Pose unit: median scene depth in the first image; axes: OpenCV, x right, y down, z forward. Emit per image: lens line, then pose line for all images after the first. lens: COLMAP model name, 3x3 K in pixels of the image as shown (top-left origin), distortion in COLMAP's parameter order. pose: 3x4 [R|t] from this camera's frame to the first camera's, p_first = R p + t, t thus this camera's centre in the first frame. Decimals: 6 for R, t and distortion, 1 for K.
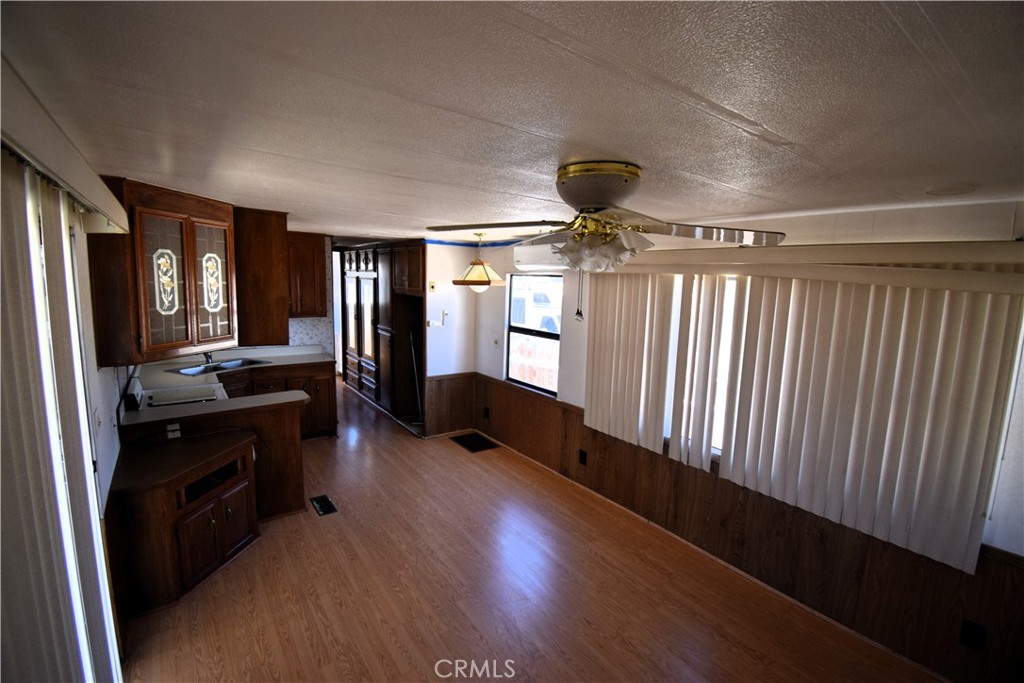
lens RADIAL K [[455.5, 0, 507.0], [0, 455.5, 339.9], [0, 0, 1]] dist [-0.004098, -0.006443]
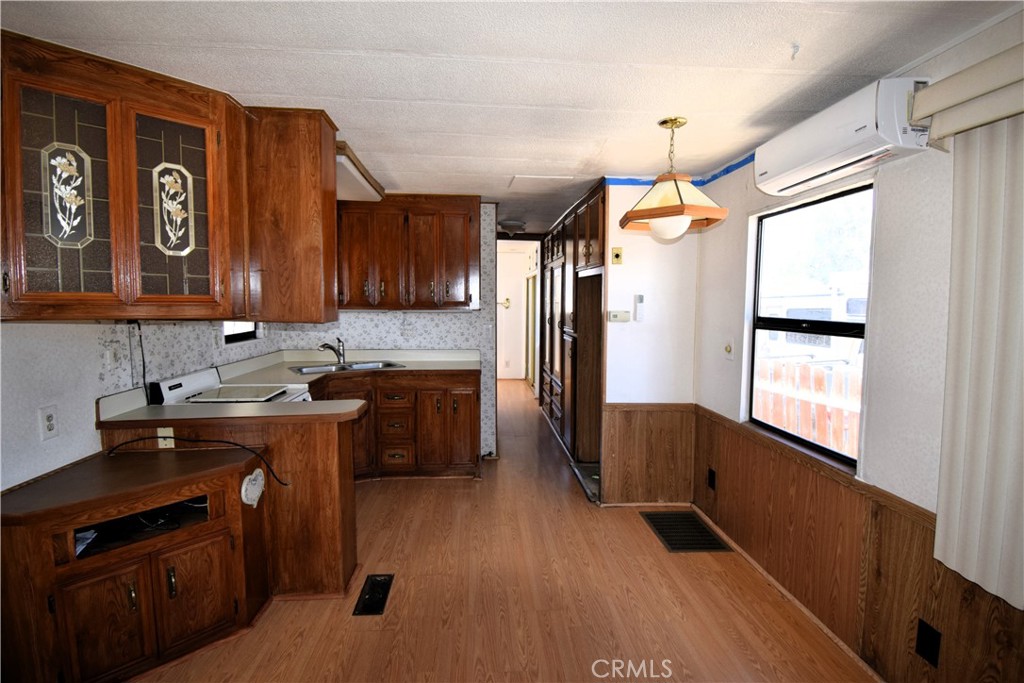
lens RADIAL K [[497.9, 0, 507.6], [0, 497.9, 337.1], [0, 0, 1]] dist [-0.005701, -0.011647]
pose [[0.847749, 0.013232, -0.530232, 0.061701], [-0.051183, 0.997064, -0.056950, 0.034908], [0.527922, 0.075418, 0.845938, 0.344331]]
